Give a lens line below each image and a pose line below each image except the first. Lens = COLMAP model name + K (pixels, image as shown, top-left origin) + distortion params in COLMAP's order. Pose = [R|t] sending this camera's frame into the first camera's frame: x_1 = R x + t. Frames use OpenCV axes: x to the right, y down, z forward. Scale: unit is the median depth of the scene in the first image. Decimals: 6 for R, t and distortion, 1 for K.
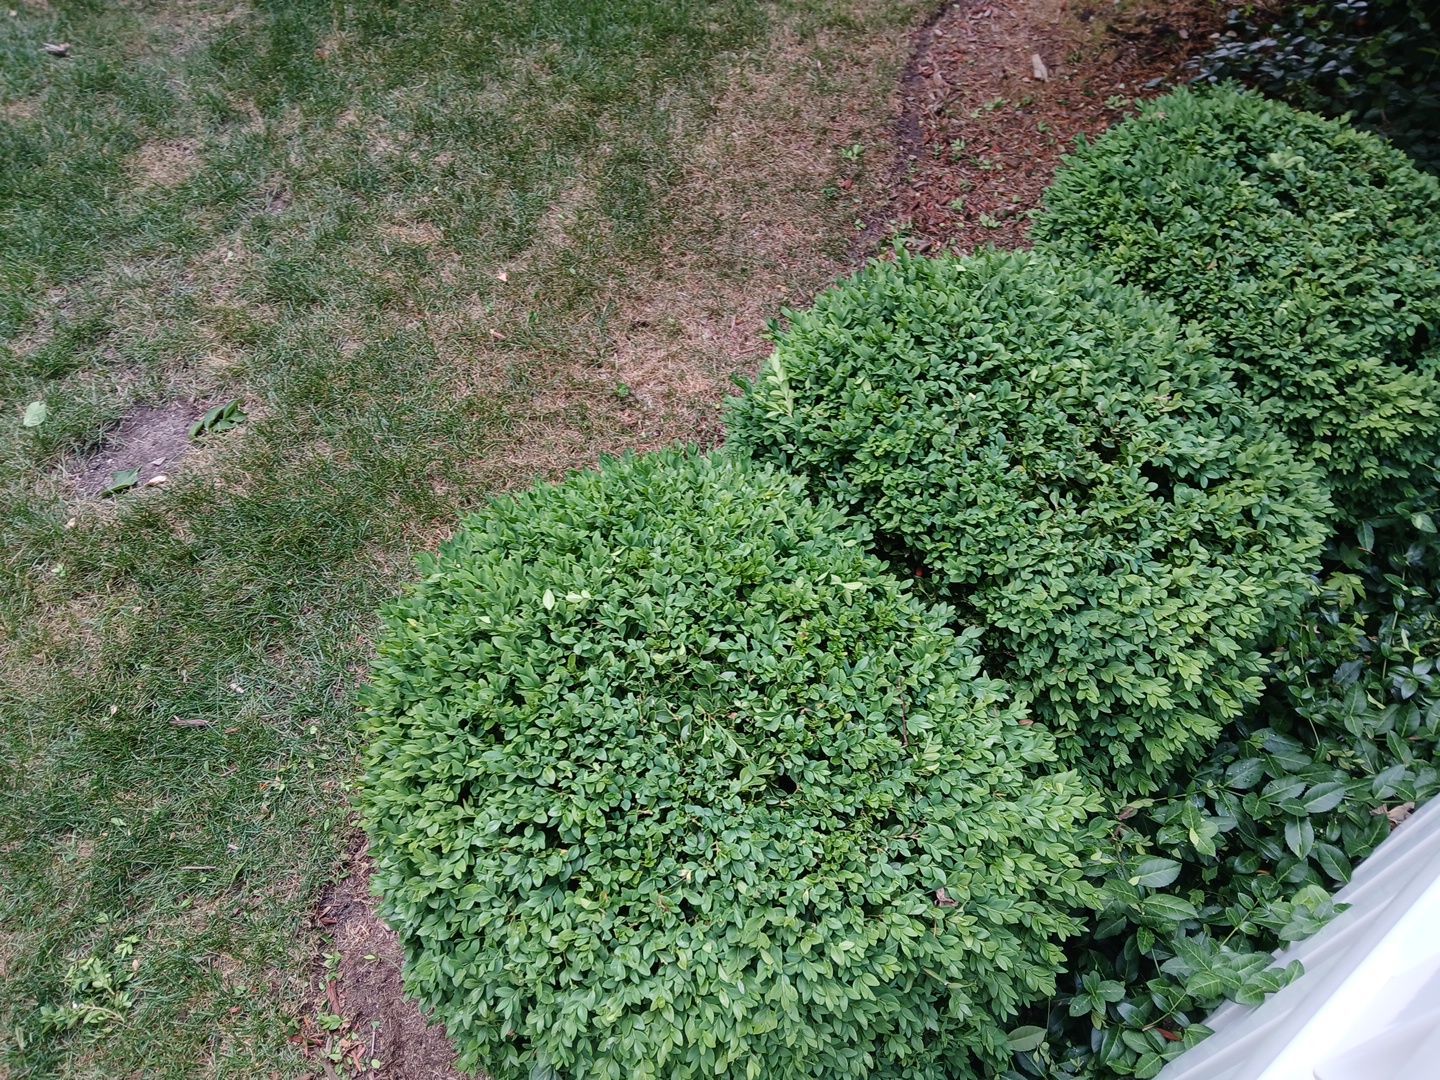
lens RADIAL K [[1067.4, 0, 715.7], [0, 1067.4, 542.3], [0, 0, 1]] dist [0.138331, -0.203826]
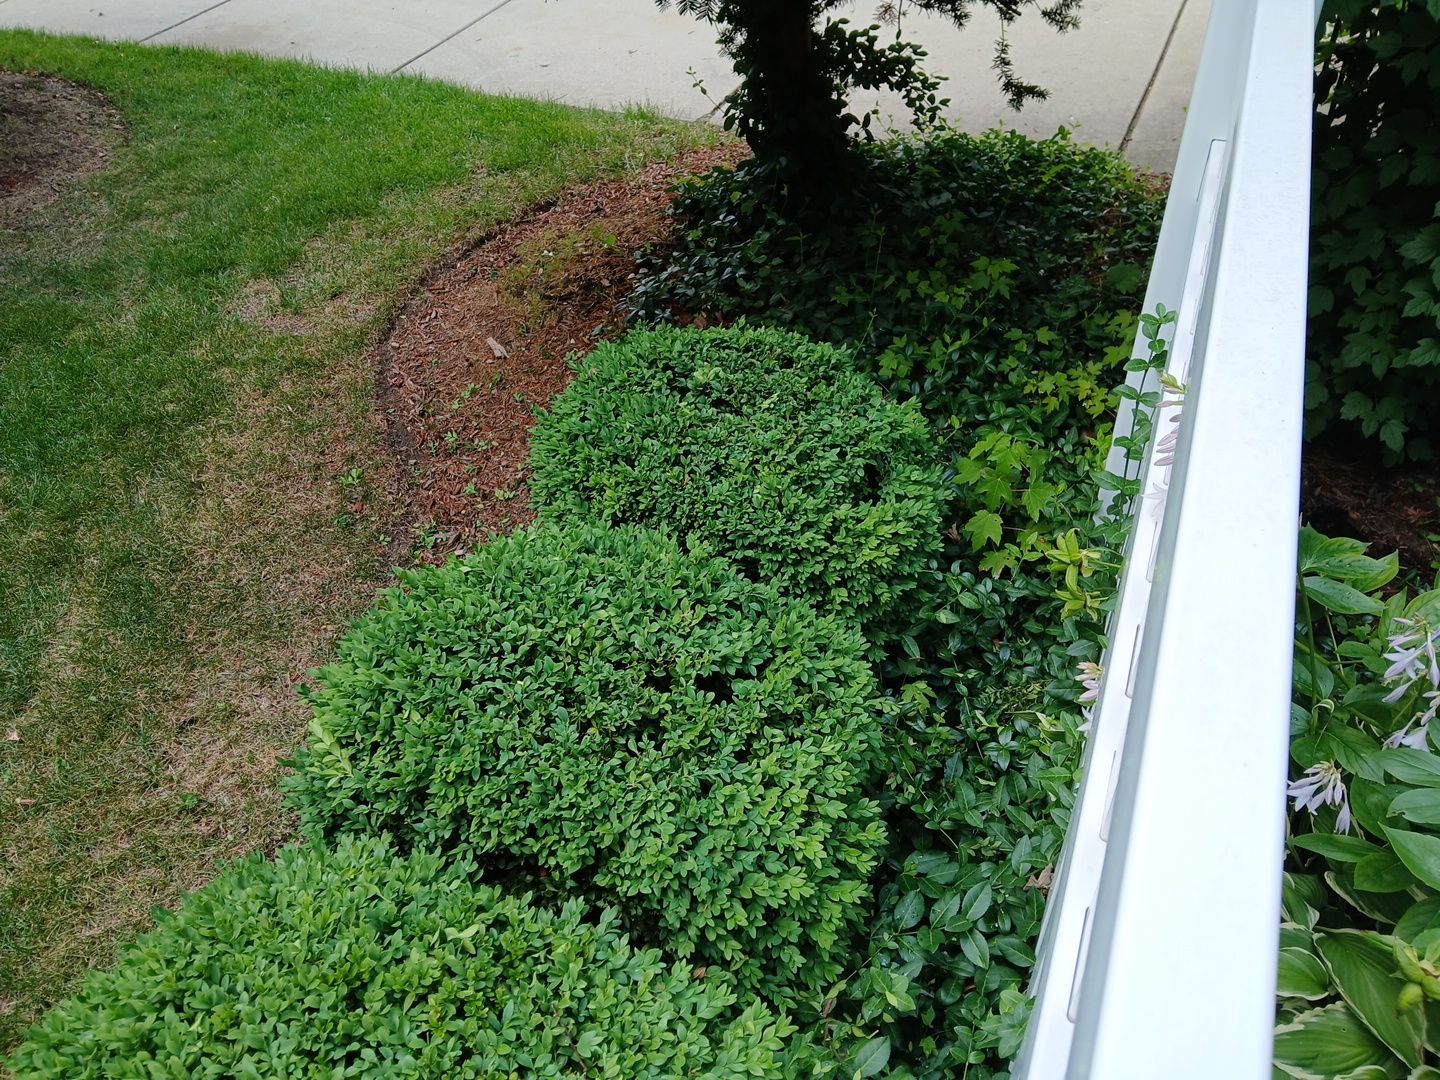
lens RADIAL K [[1067.4, 0, 715.7], [0, 1067.4, 542.3], [0, 0, 1]] dist [0.138331, -0.203826]
pose [[0.879608, -0.363811, 0.306482, 0.138470], [0.417726, 0.898969, -0.131756, -0.045707], [-0.227583, 0.243919, 0.942714, -0.017780]]
